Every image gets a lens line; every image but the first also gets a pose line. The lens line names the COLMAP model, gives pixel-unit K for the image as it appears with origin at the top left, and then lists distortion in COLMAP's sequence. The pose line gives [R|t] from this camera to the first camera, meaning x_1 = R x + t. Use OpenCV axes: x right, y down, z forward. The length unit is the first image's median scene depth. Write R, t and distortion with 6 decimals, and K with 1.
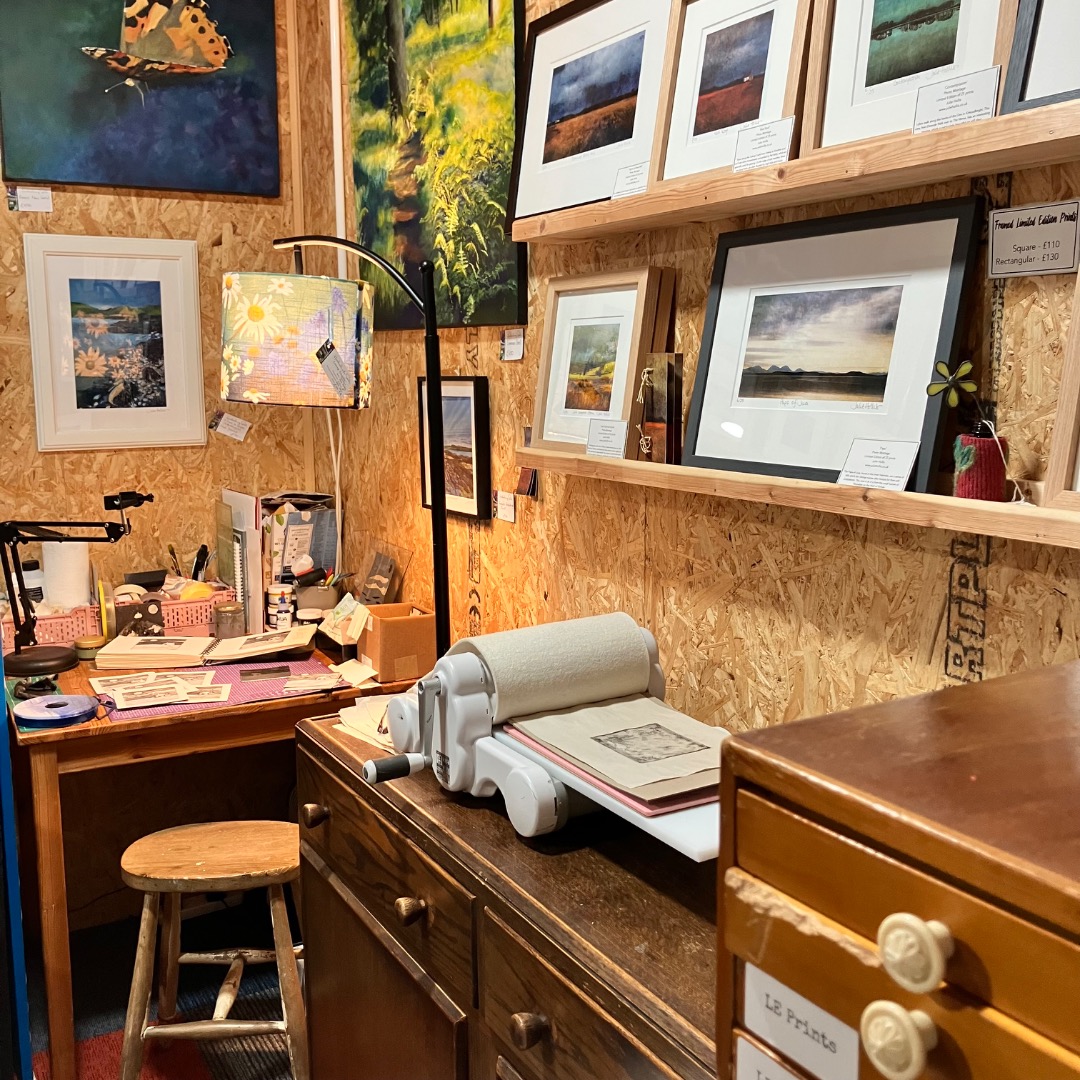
lens RADIAL K [[1202.1, 0, 540.0], [0, 1202.1, 540.0], [0, 0, 1]] dist [0.130481, -0.342312]
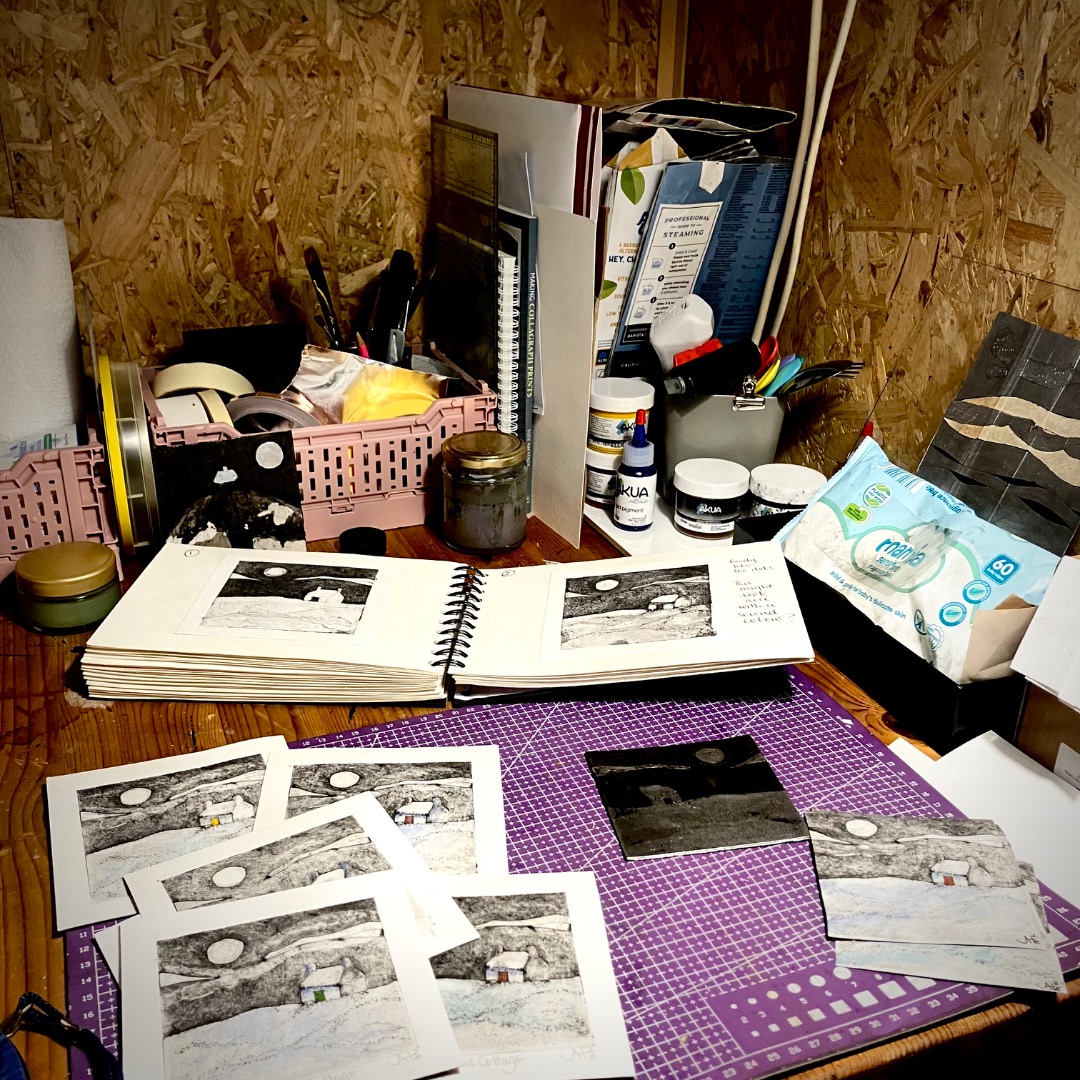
lens RADIAL K [[1202.1, 0, 540.0], [0, 1202.1, 540.0], [0, 0, 1]] dist [0.130481, -0.342312]
pose [[0.995904, 0.060455, -0.067234, -0.213960], [-0.040620, 0.963486, 0.264660, -0.010124], [0.080779, -0.260845, 0.961995, 0.659294]]
